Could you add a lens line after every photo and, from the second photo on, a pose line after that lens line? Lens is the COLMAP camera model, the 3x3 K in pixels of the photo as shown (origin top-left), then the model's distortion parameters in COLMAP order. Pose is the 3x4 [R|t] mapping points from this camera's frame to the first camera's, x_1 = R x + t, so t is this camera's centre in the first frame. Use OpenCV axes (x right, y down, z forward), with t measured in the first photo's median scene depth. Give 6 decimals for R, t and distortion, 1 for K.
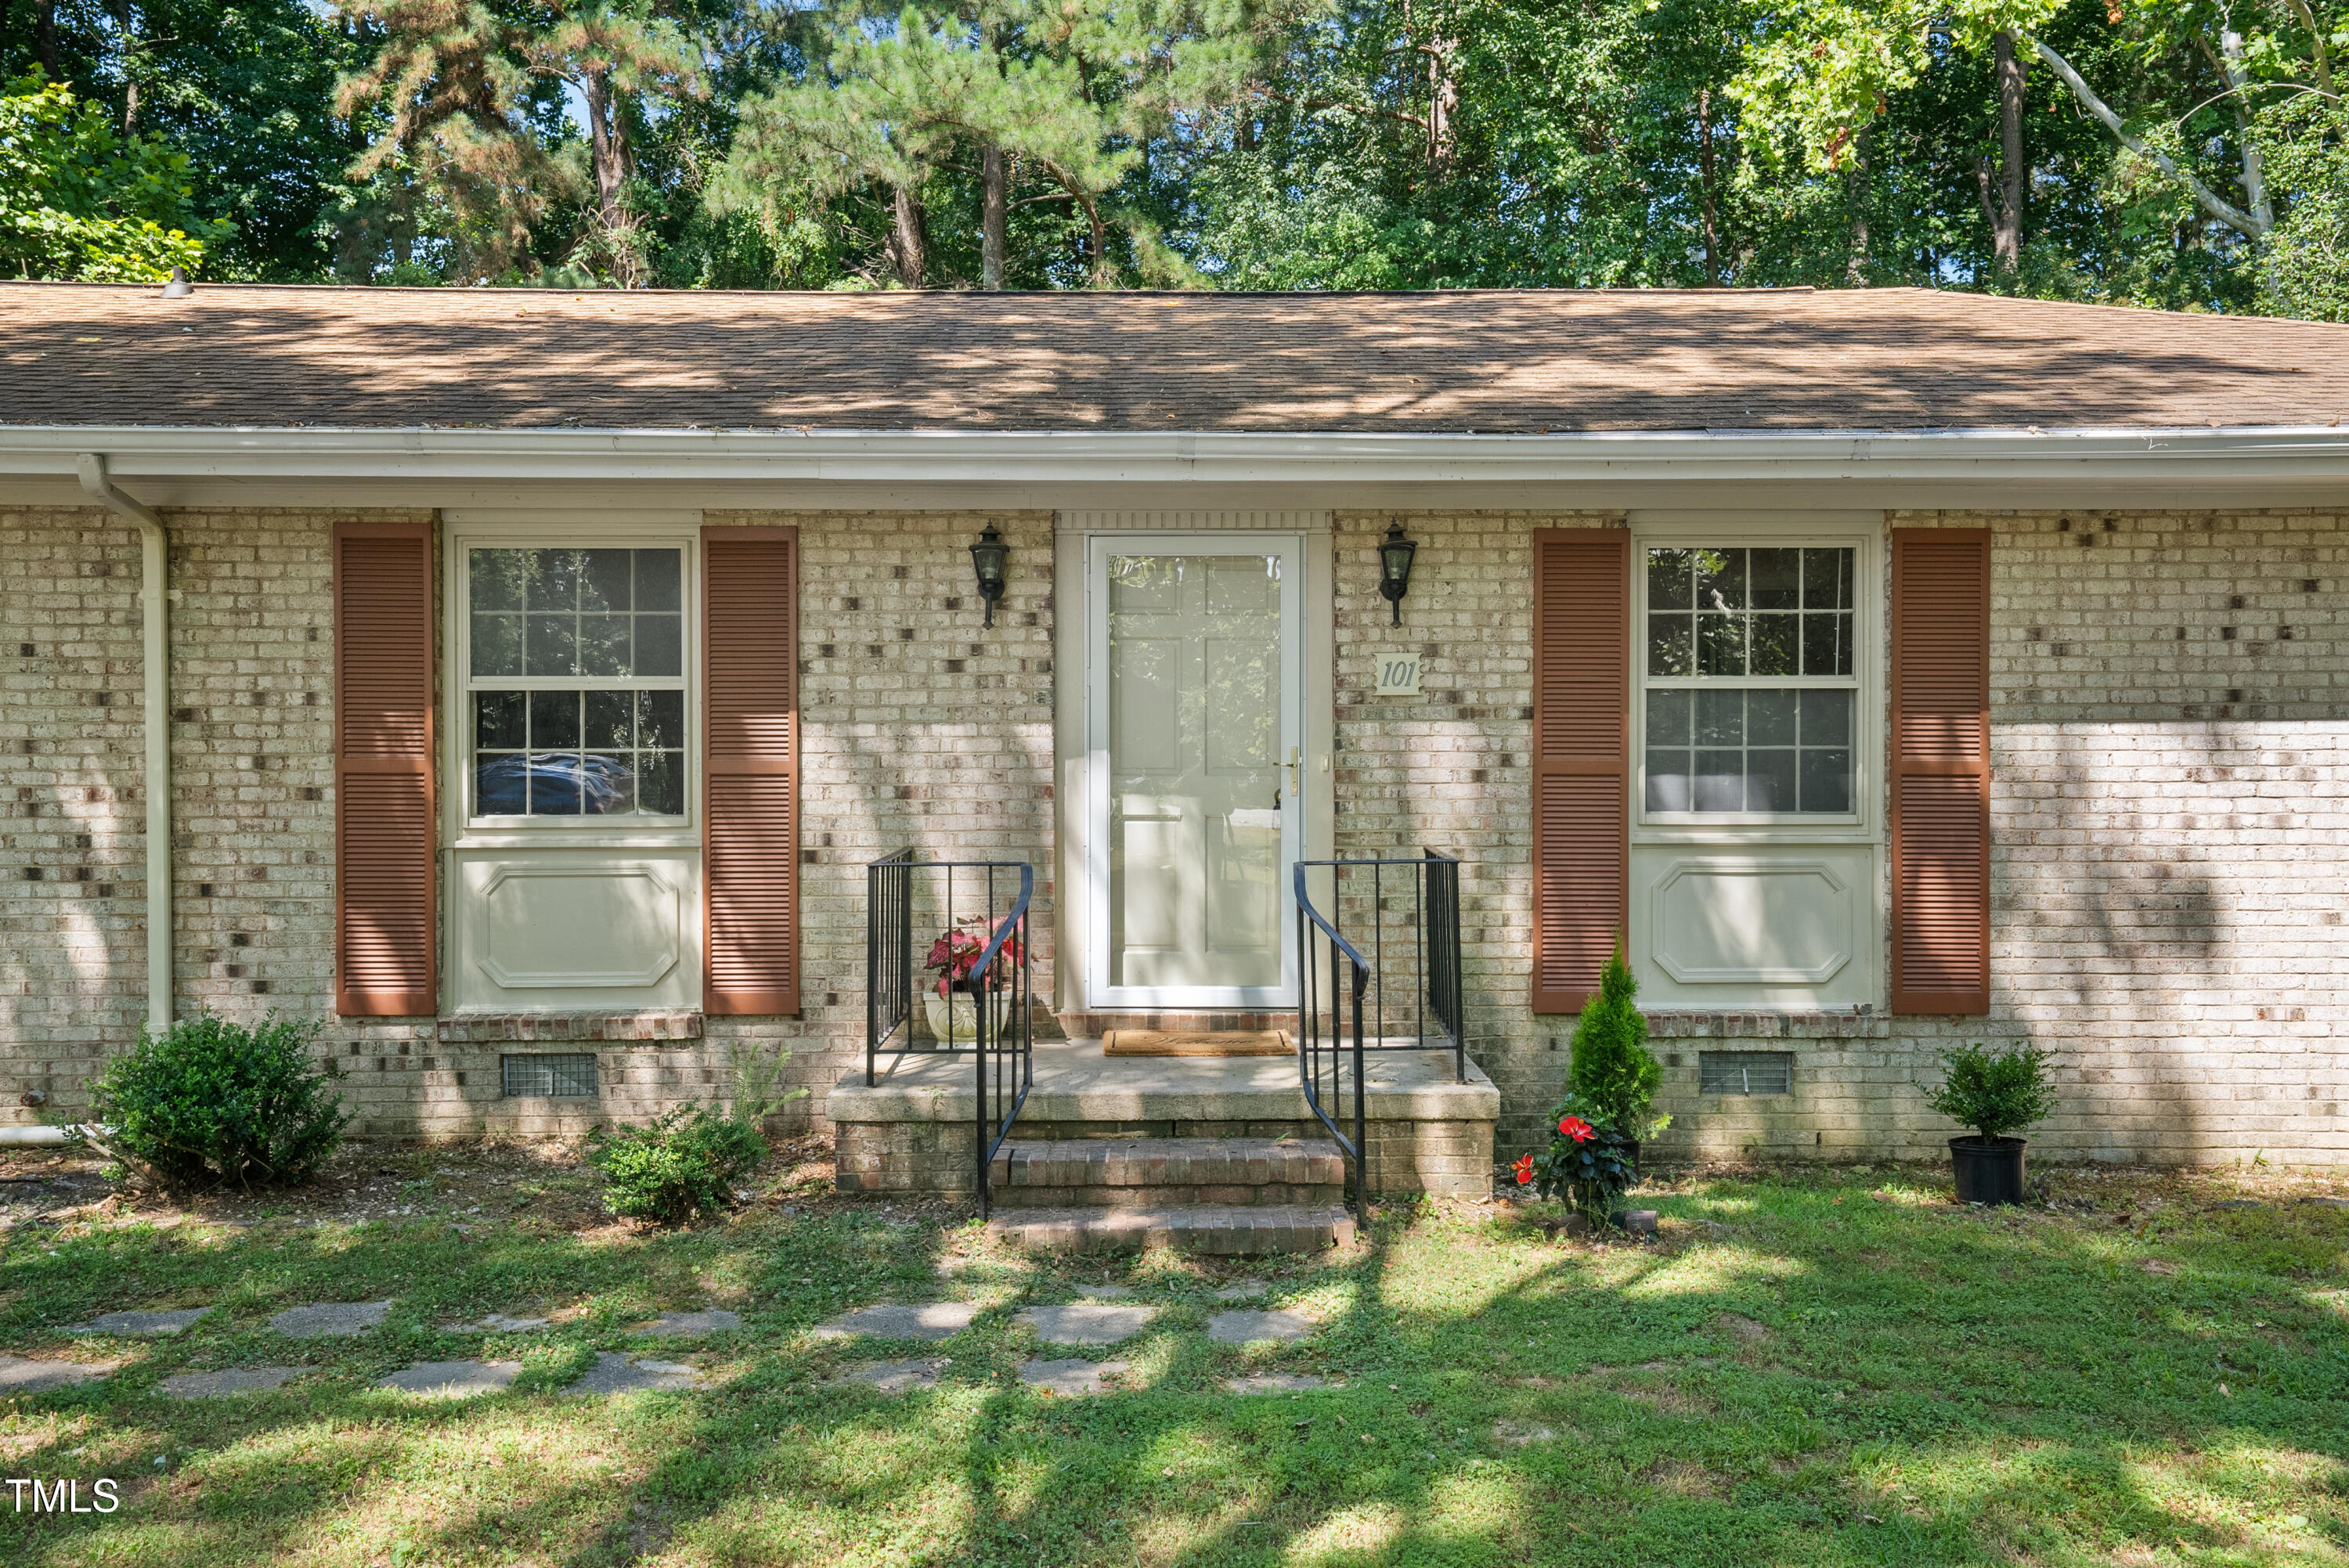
lens RADIAL K [[2034.2, 0, 1174.5], [0, 2034.2, 784.0], [0, 0, 1]] dist [0.043306, 0.000787]
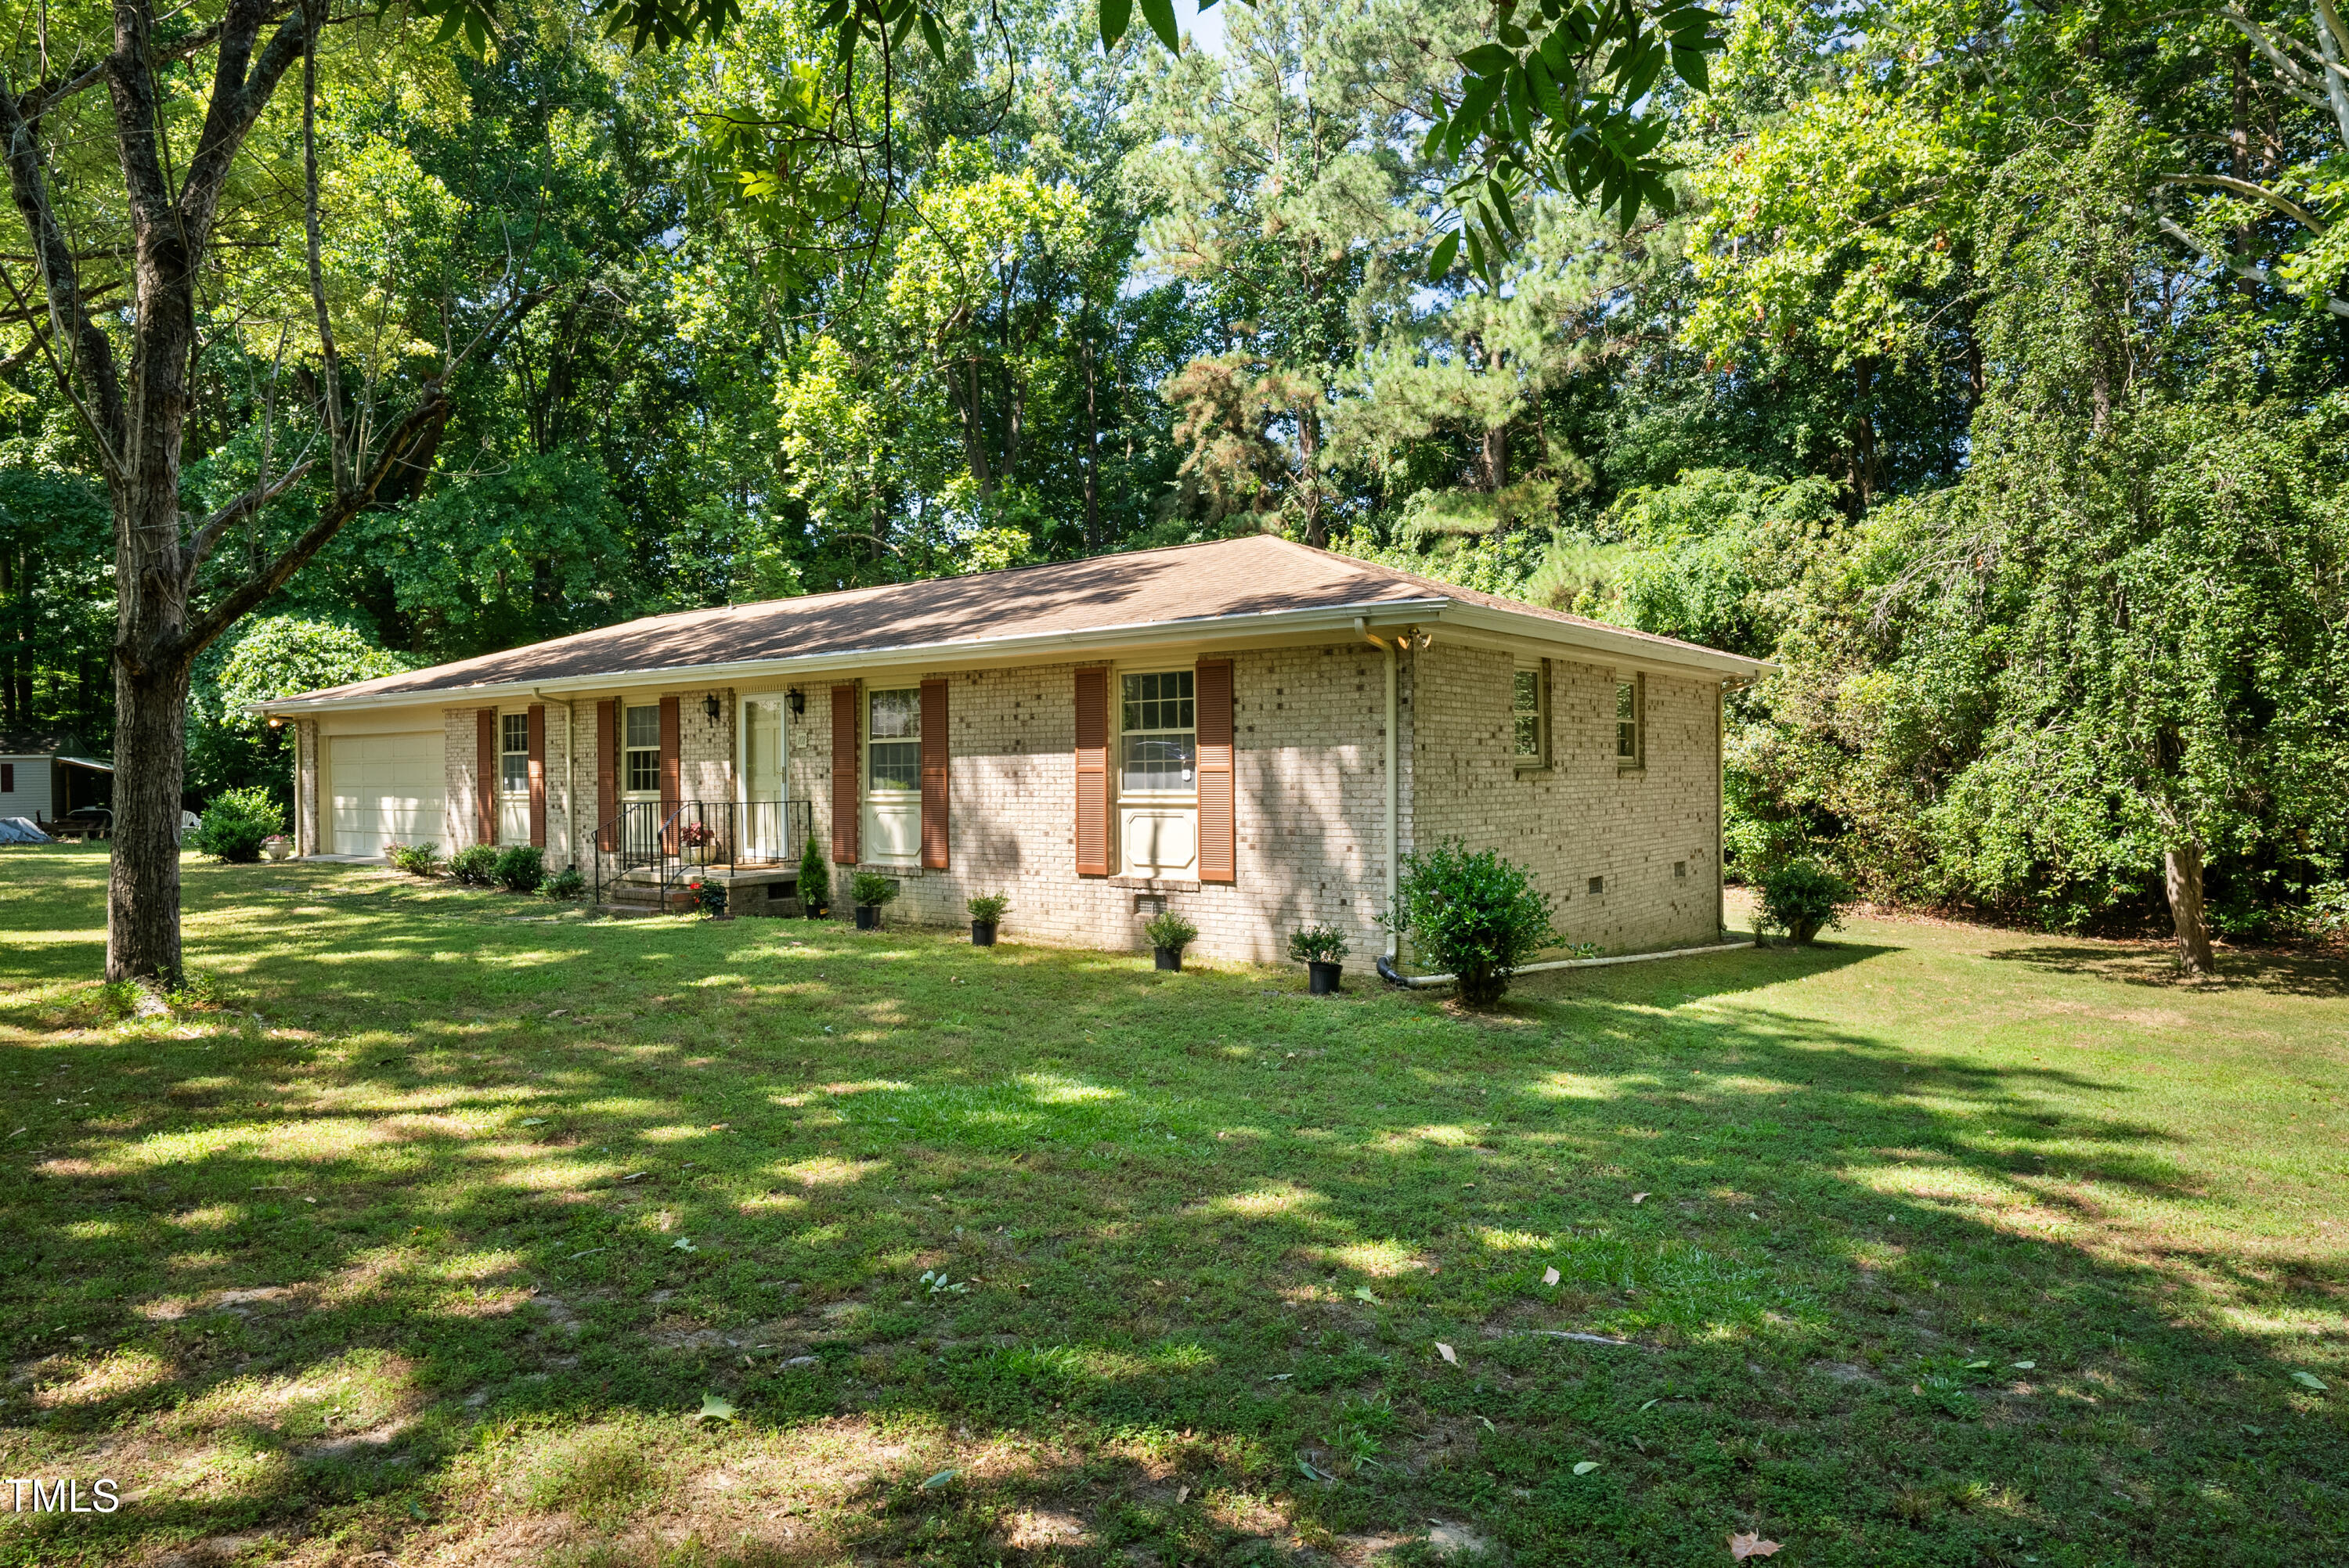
lens RADIAL K [[1480.2, 0, 1174.5], [0, 1480.2, 784.0], [0, 0, 1]] dist [0.002299, 0.000178]
pose [[0.781487, -0.001629, -0.623920, 1.758527], [-0.007281, 0.999905, -0.011730, 0.025317], [0.623879, 0.013710, 0.781400, -0.273028]]
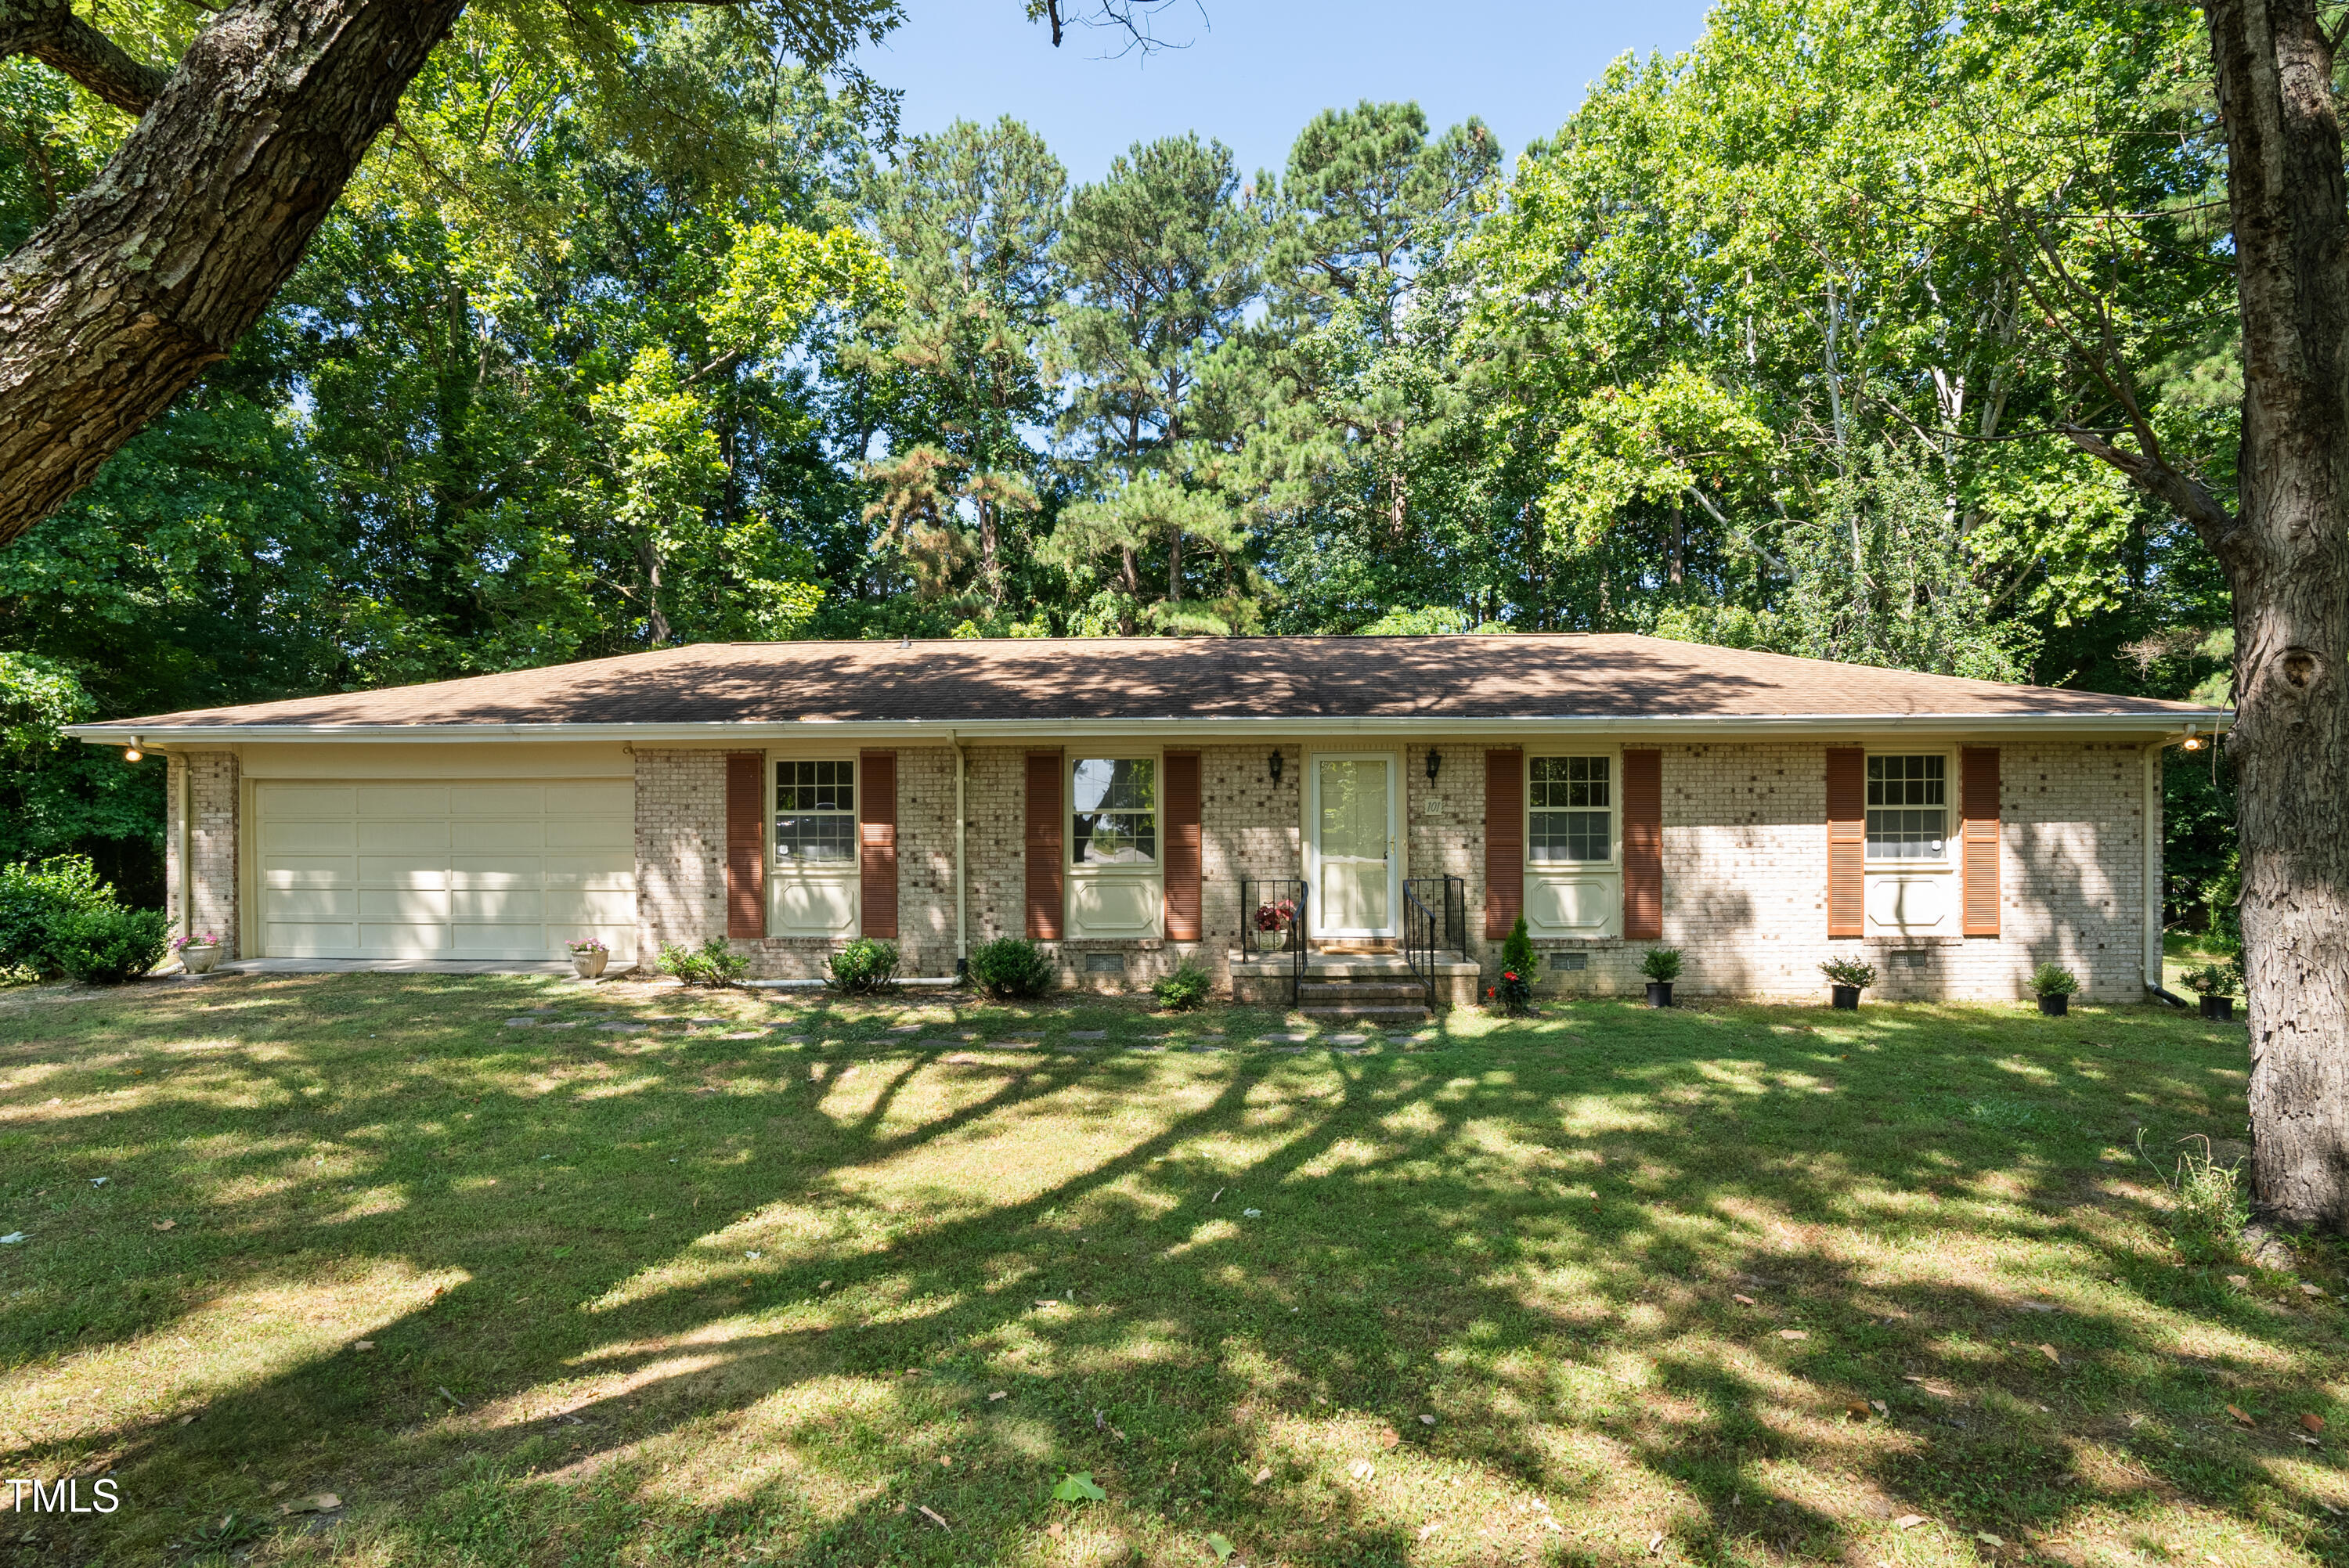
lens RADIAL K [[1134.6, 0, 1177.8], [0, 1134.6, 822.4], [0, 0, 1]] dist [-0.083970, 0.000037]
pose [[0.999107, -0.003022, -0.042143, -0.148031], [0.002450, 0.999904, -0.013602, -0.015580], [0.042180, 0.013487, 0.999019, -0.419783]]
